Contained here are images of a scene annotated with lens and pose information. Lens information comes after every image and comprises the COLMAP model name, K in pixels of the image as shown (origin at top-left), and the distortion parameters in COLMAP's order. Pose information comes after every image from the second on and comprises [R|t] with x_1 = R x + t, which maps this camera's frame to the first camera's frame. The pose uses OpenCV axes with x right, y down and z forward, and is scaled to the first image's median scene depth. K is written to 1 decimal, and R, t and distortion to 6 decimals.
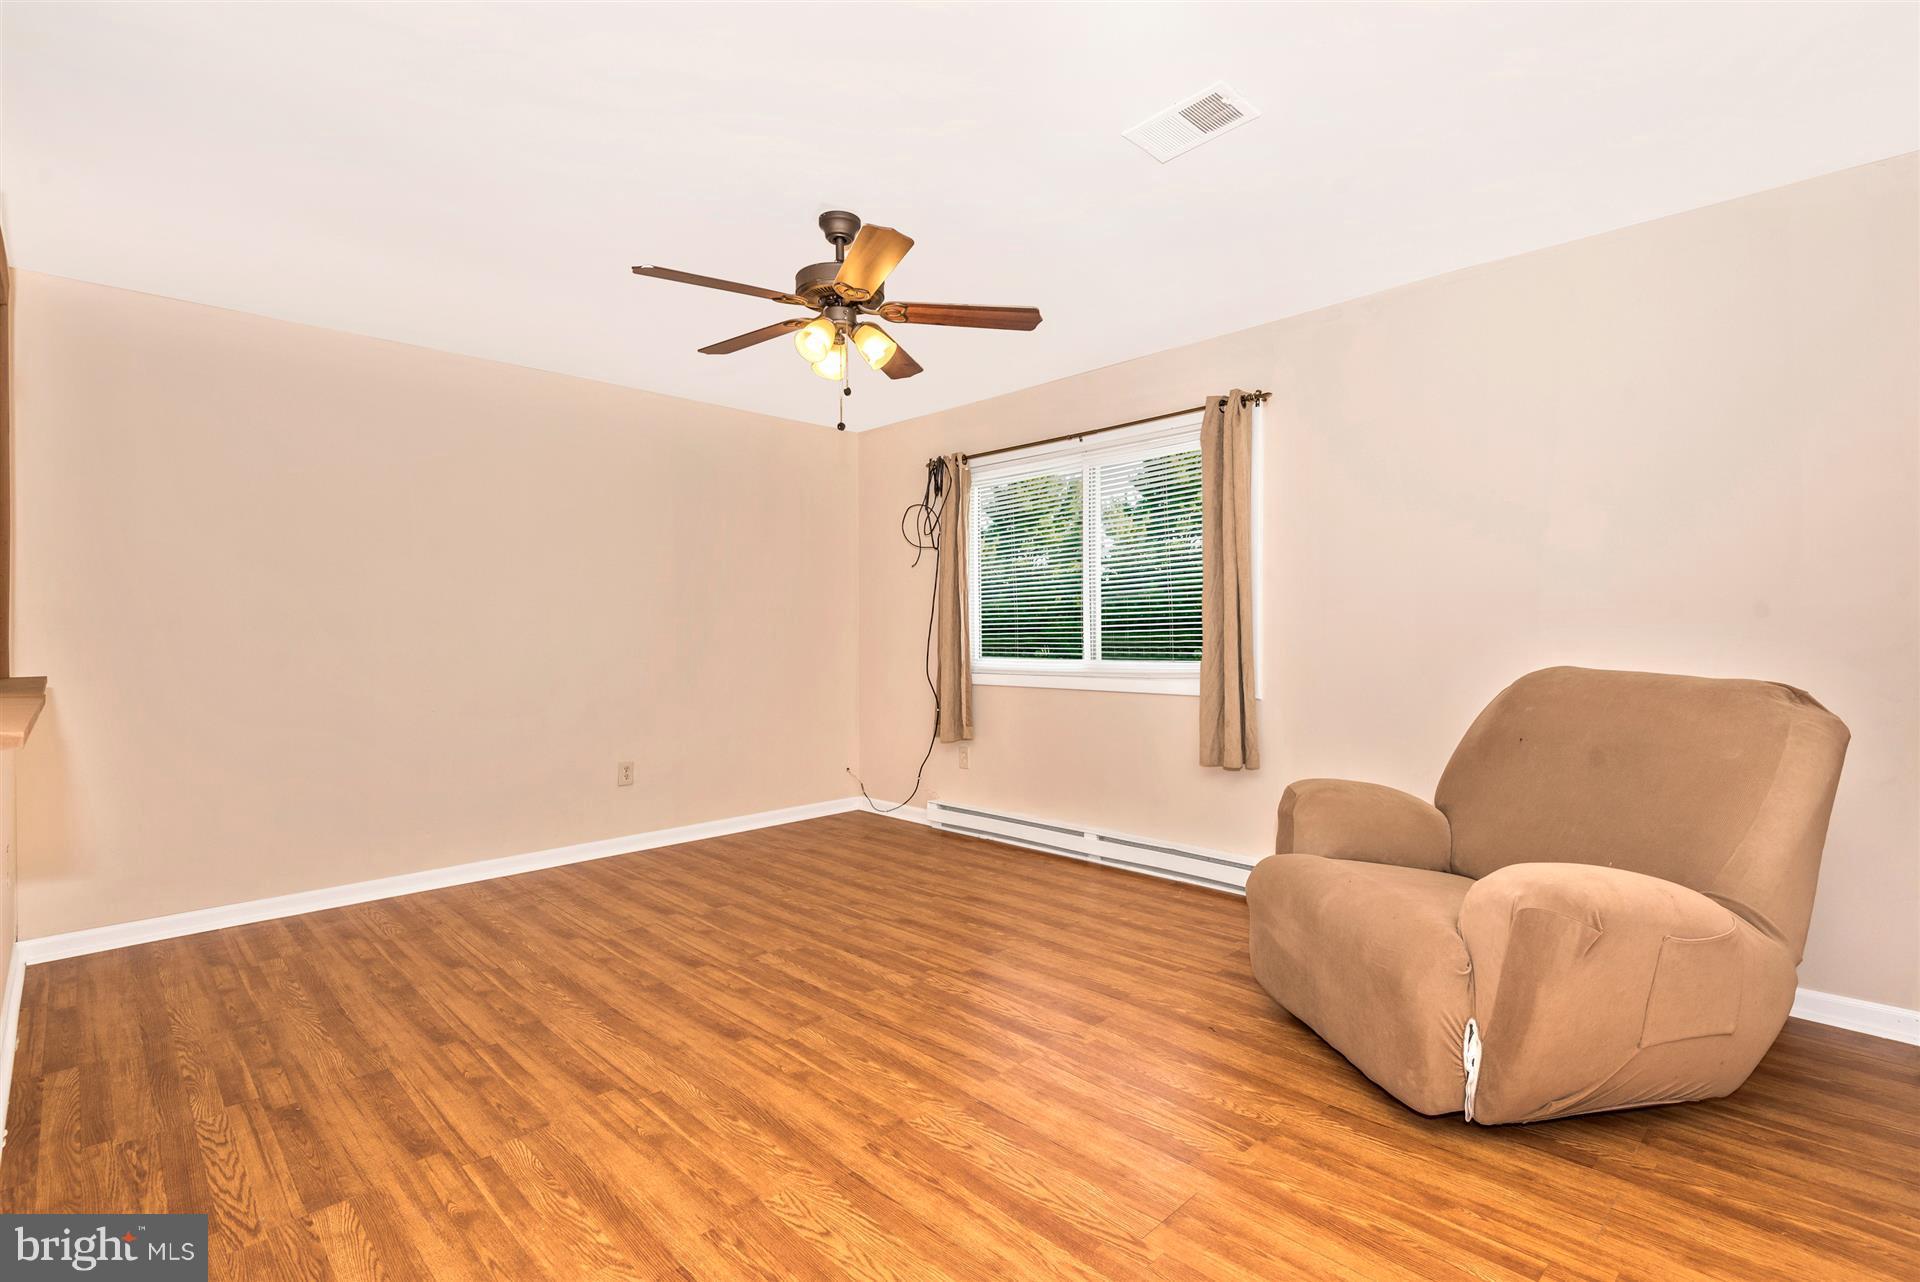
lens RADIAL K [[881.2, 0, 960.0], [0, 881.2, 641.0], [0, 0, 1]] dist [0.038836, -0.023353]
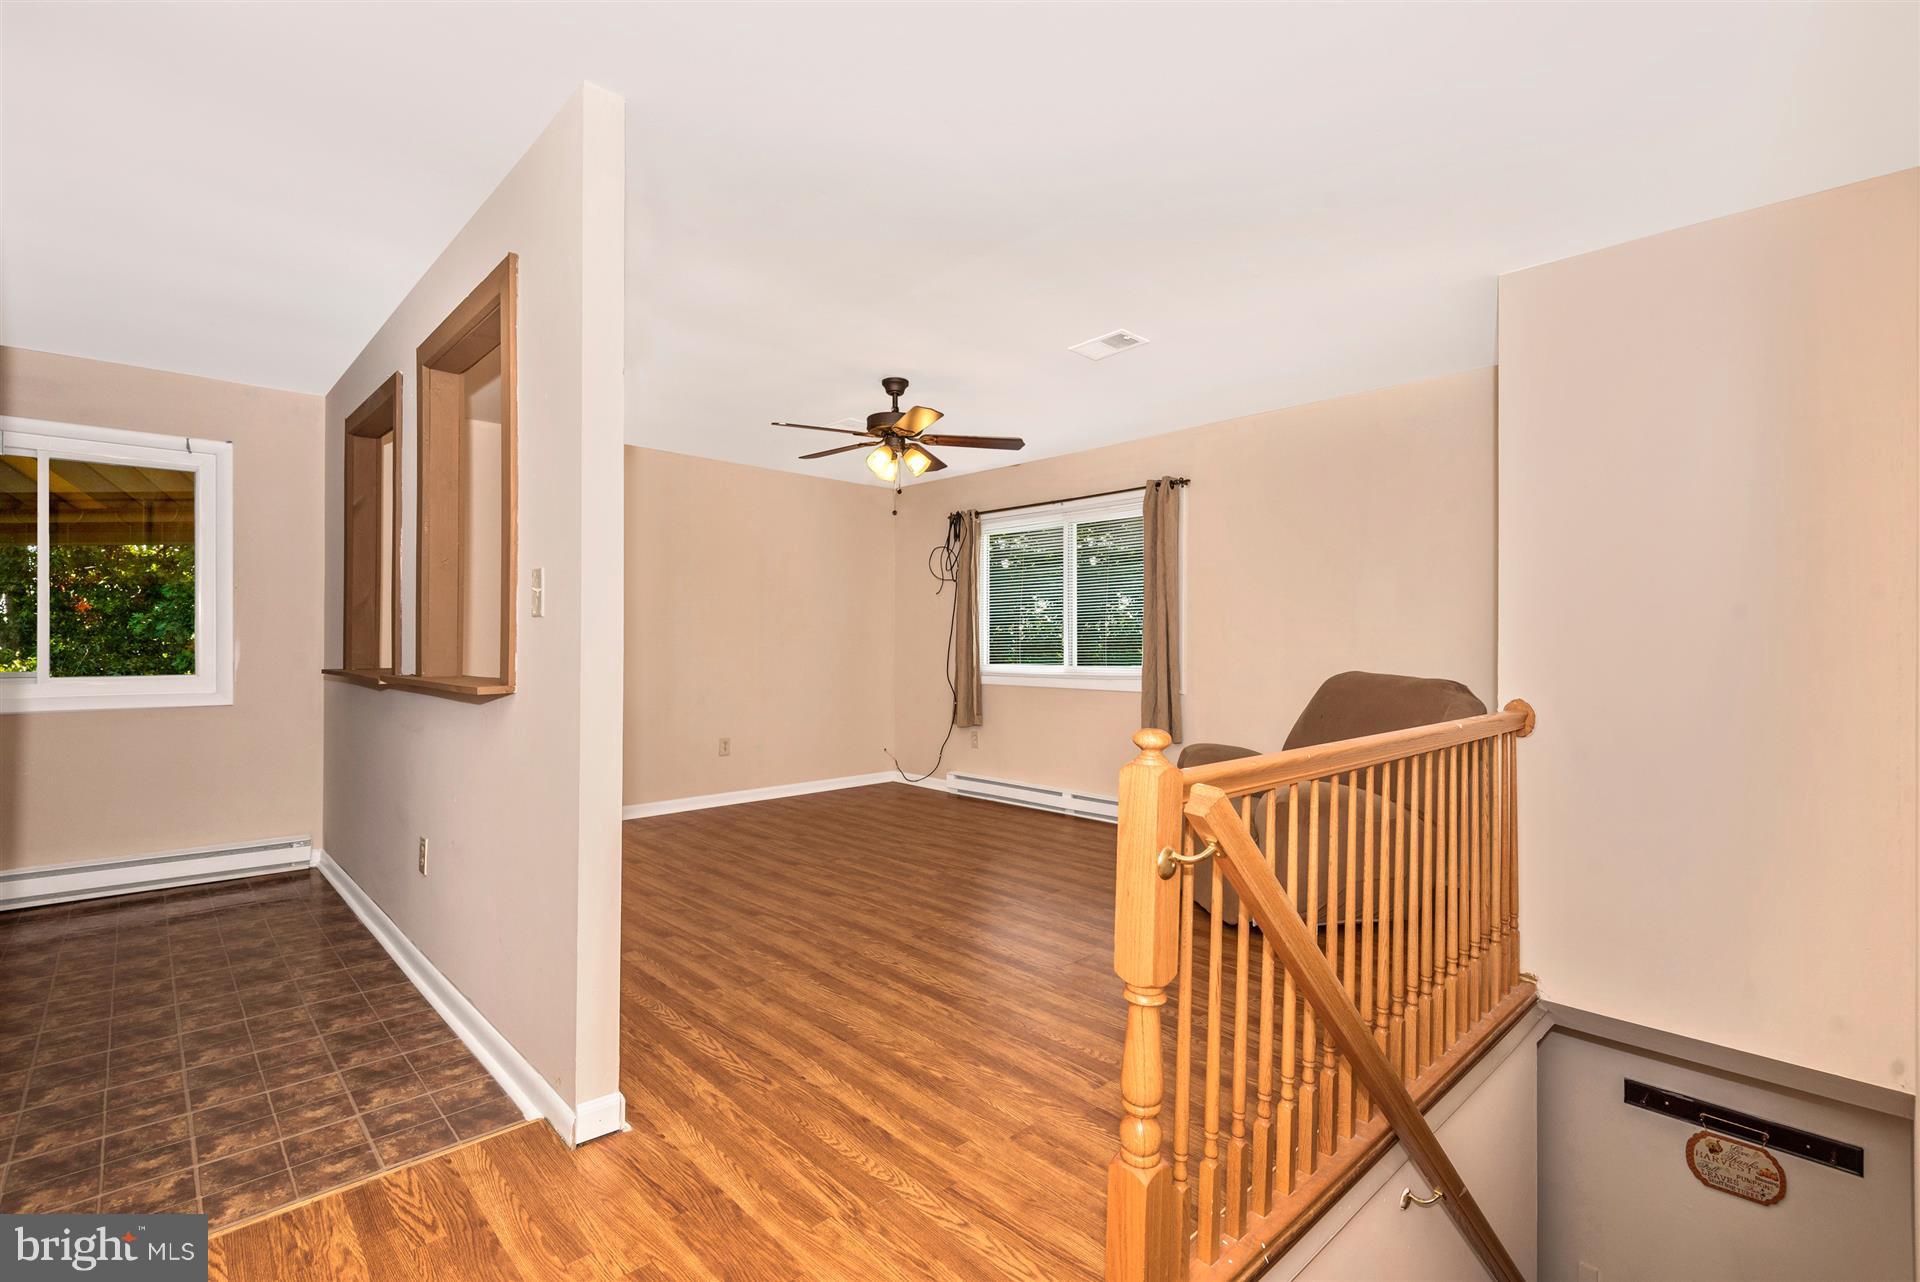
lens RADIAL K [[854.0, 0, 960.0], [0, 854.0, 641.0], [0, 0, 1]] dist [0.031839, -0.020444]
pose [[0.999785, 0.007504, -0.019354, 0.008092], [-0.007710, 0.999914, -0.010586, -0.001551], [0.019273, 0.010733, 0.999757, -0.376256]]
